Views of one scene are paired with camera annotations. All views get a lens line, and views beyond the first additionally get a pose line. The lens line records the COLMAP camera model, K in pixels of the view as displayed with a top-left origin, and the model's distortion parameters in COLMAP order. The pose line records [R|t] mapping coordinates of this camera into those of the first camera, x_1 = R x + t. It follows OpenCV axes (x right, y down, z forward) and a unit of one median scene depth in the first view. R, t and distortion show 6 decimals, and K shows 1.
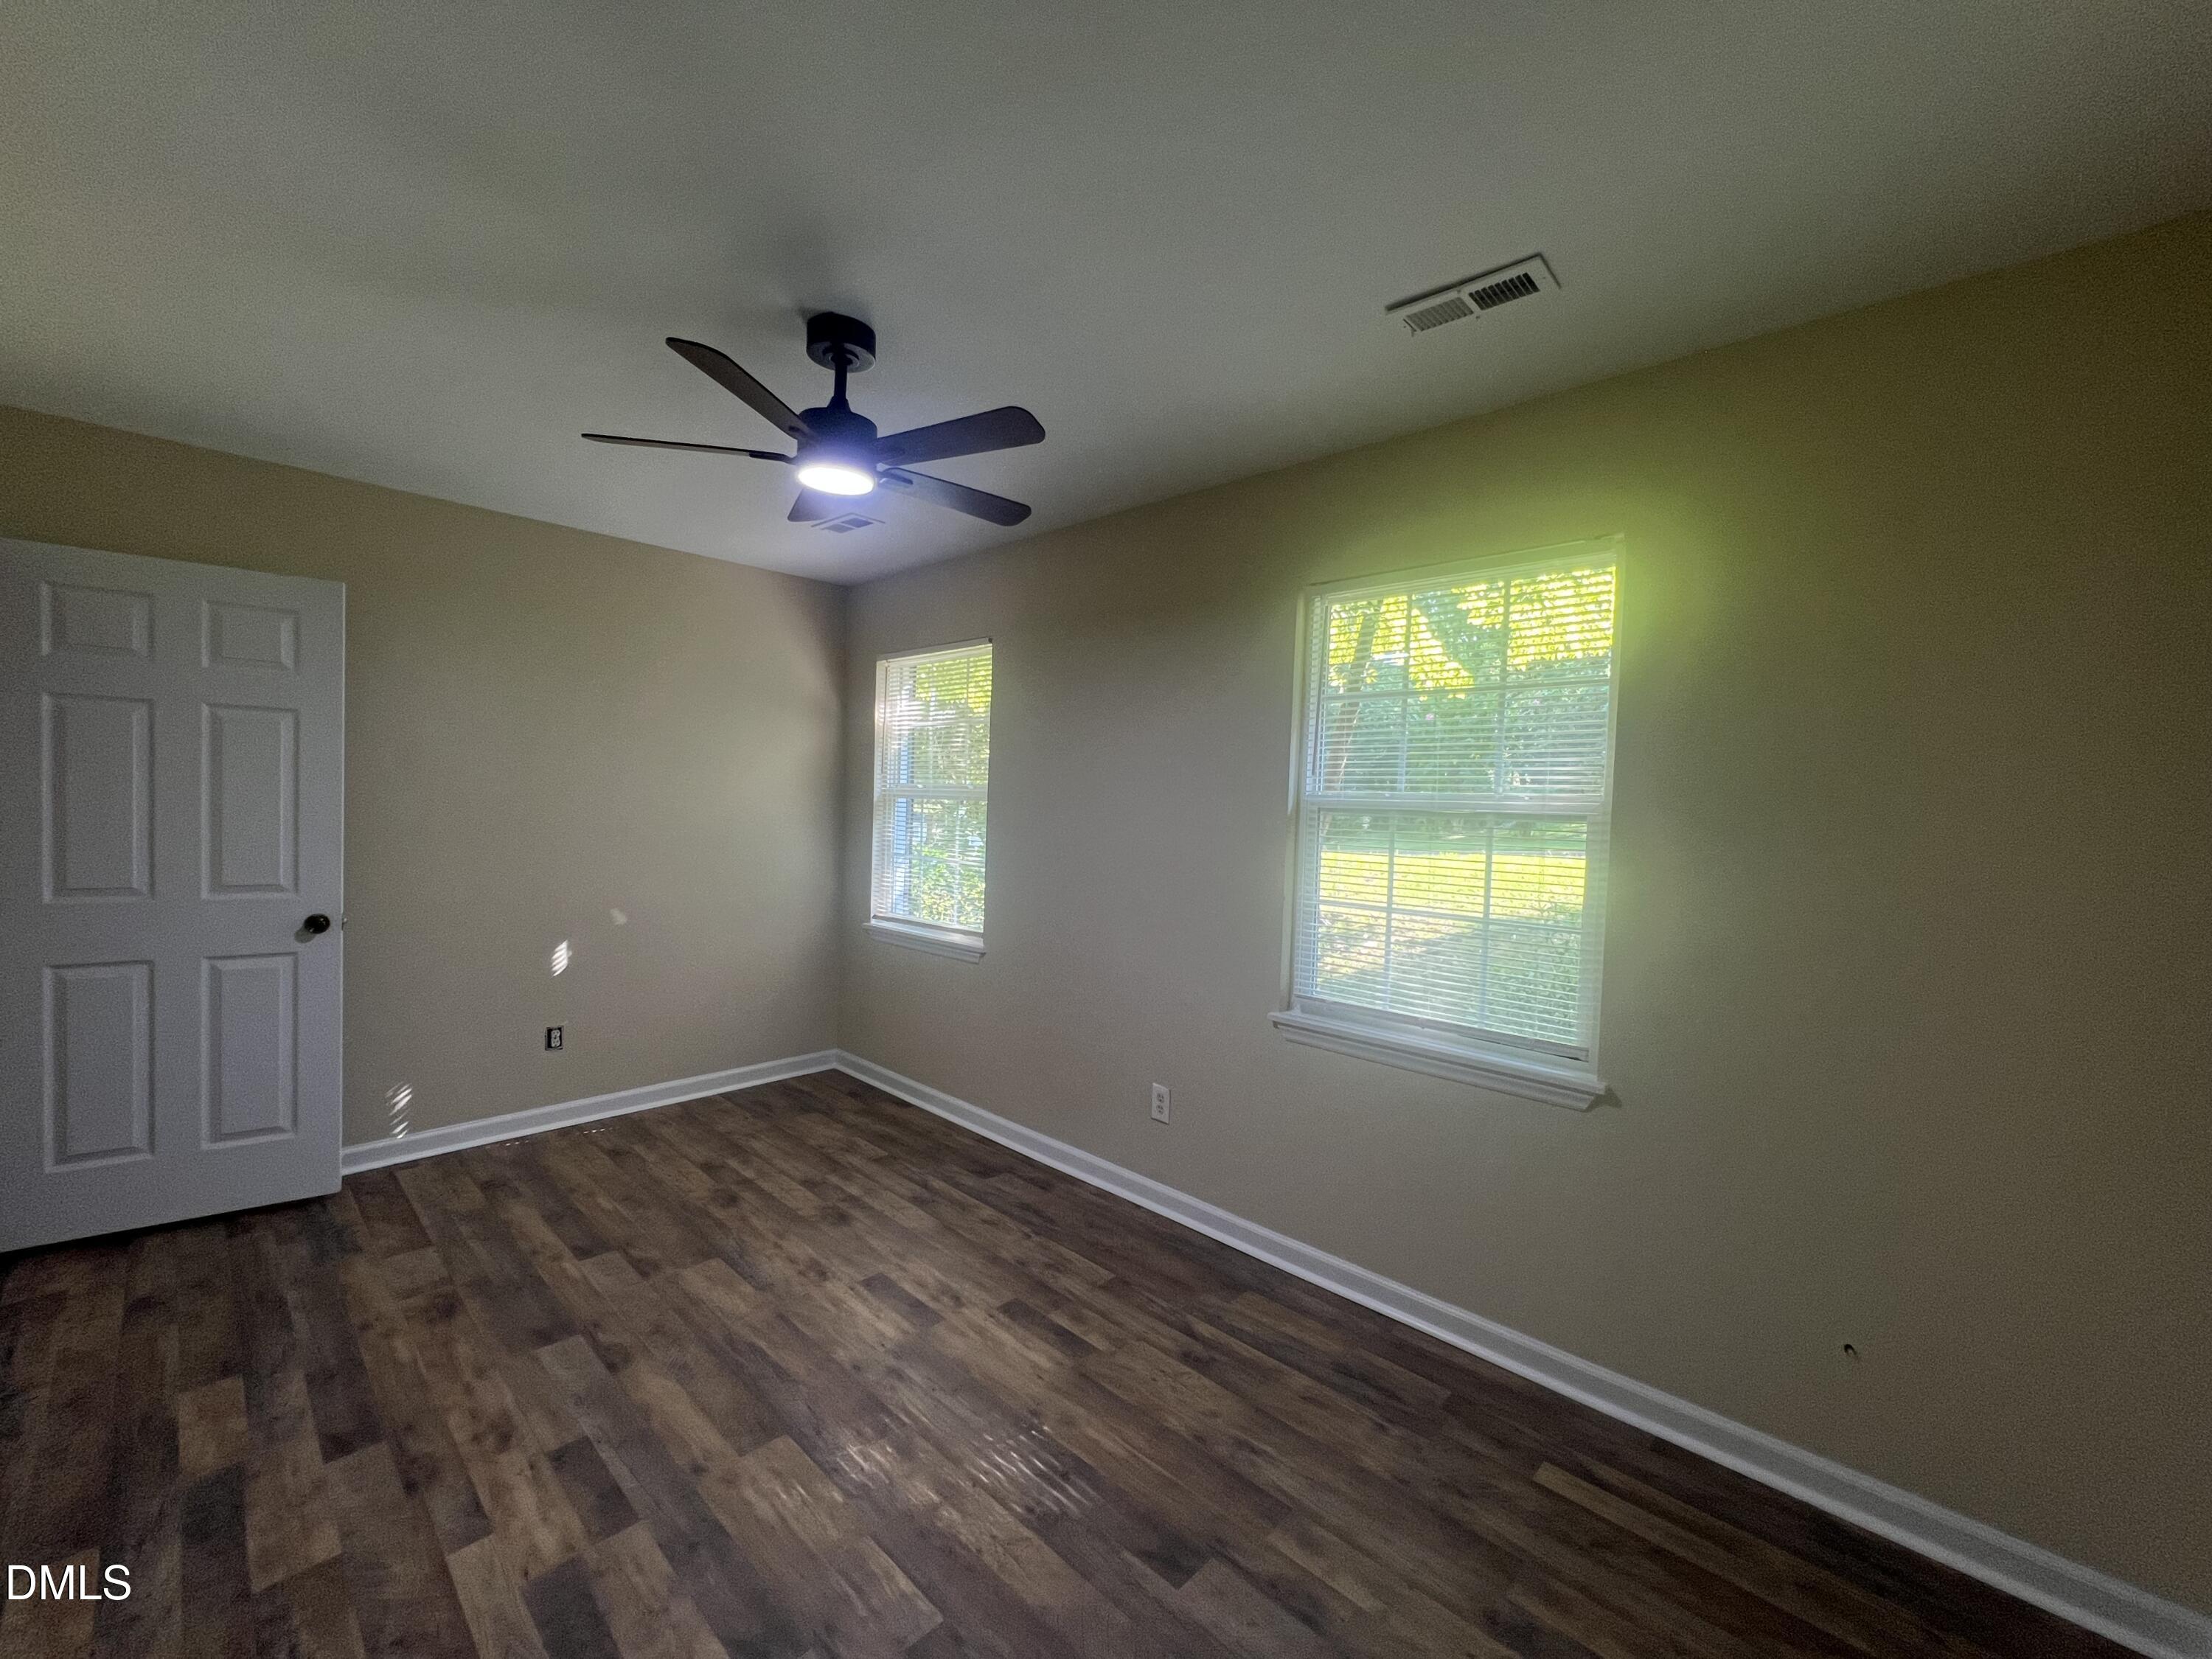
lens RADIAL K [[887.9, 0, 1110.5], [0, 887.9, 831.5], [0, 0, 1]] dist [-0.001704, 0.000402]
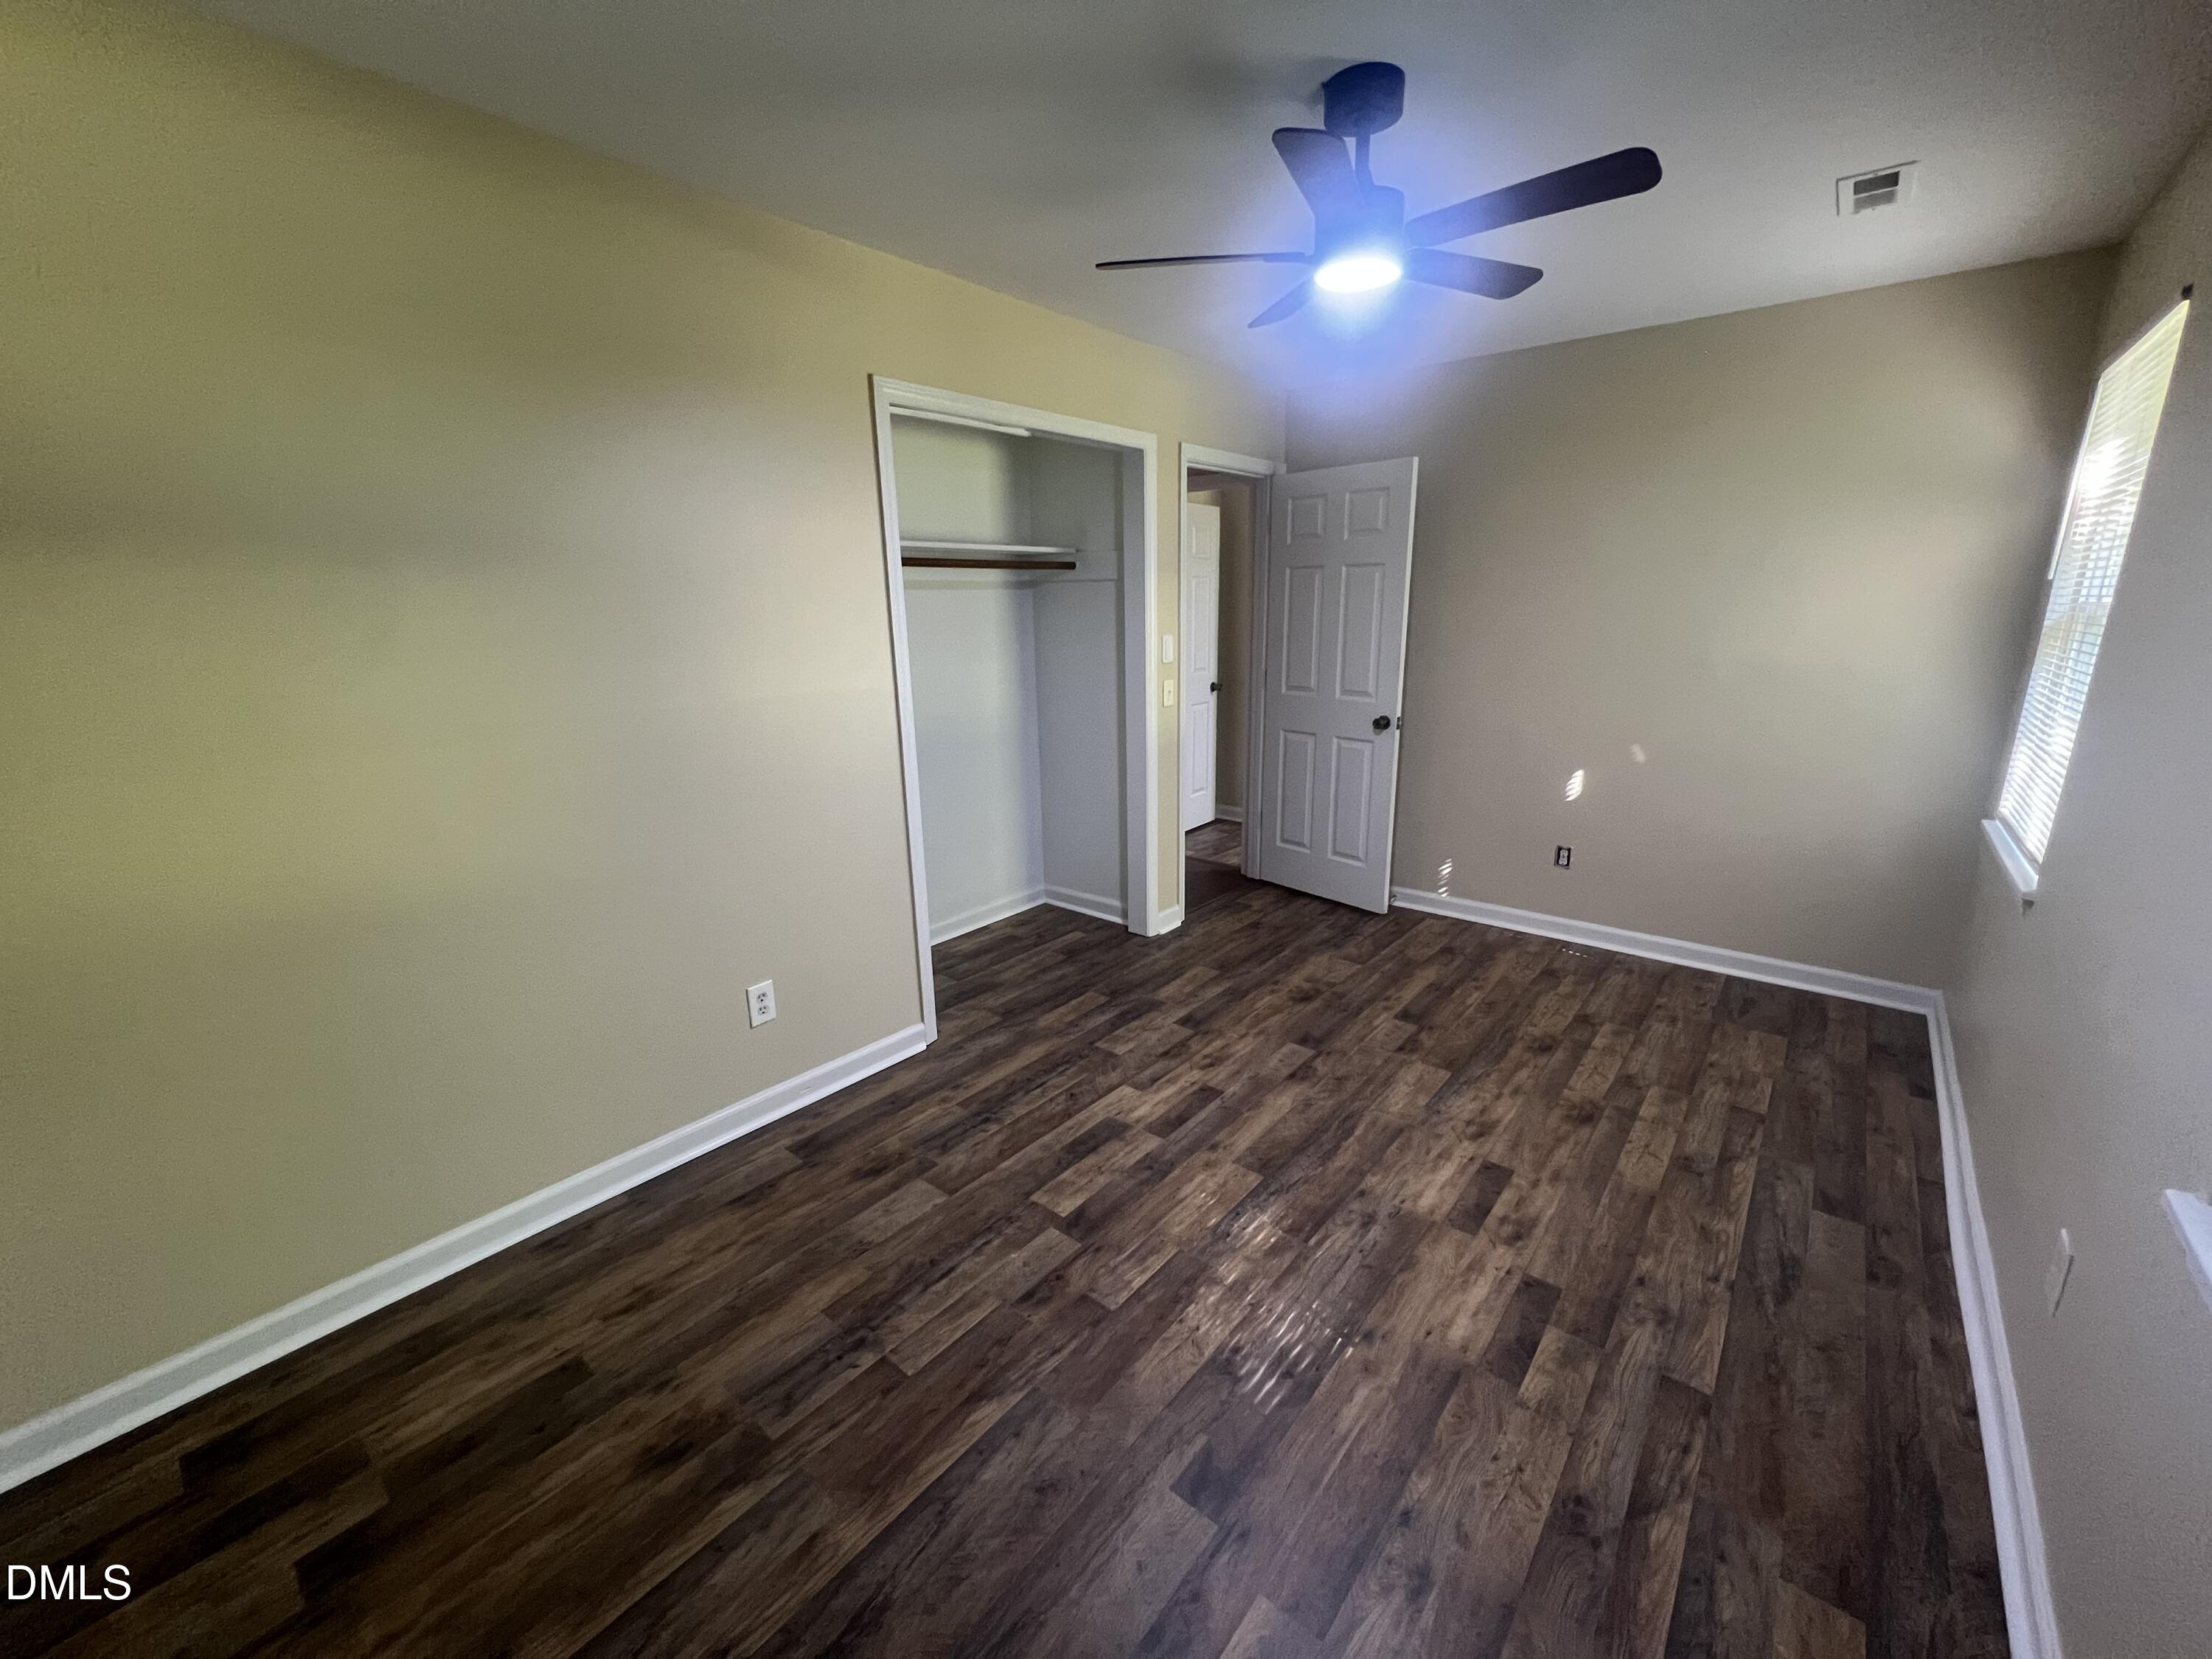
lens RADIAL K [[887.9, 0, 1110.5], [0, 887.9, 831.5], [0, 0, 1]] dist [-0.001704, 0.000402]
pose [[0.071547, 0.219823, -0.972913, 0.550910], [-0.021855, 0.975524, 0.218806, -0.029229], [0.997198, 0.005608, 0.074600, 0.560424]]
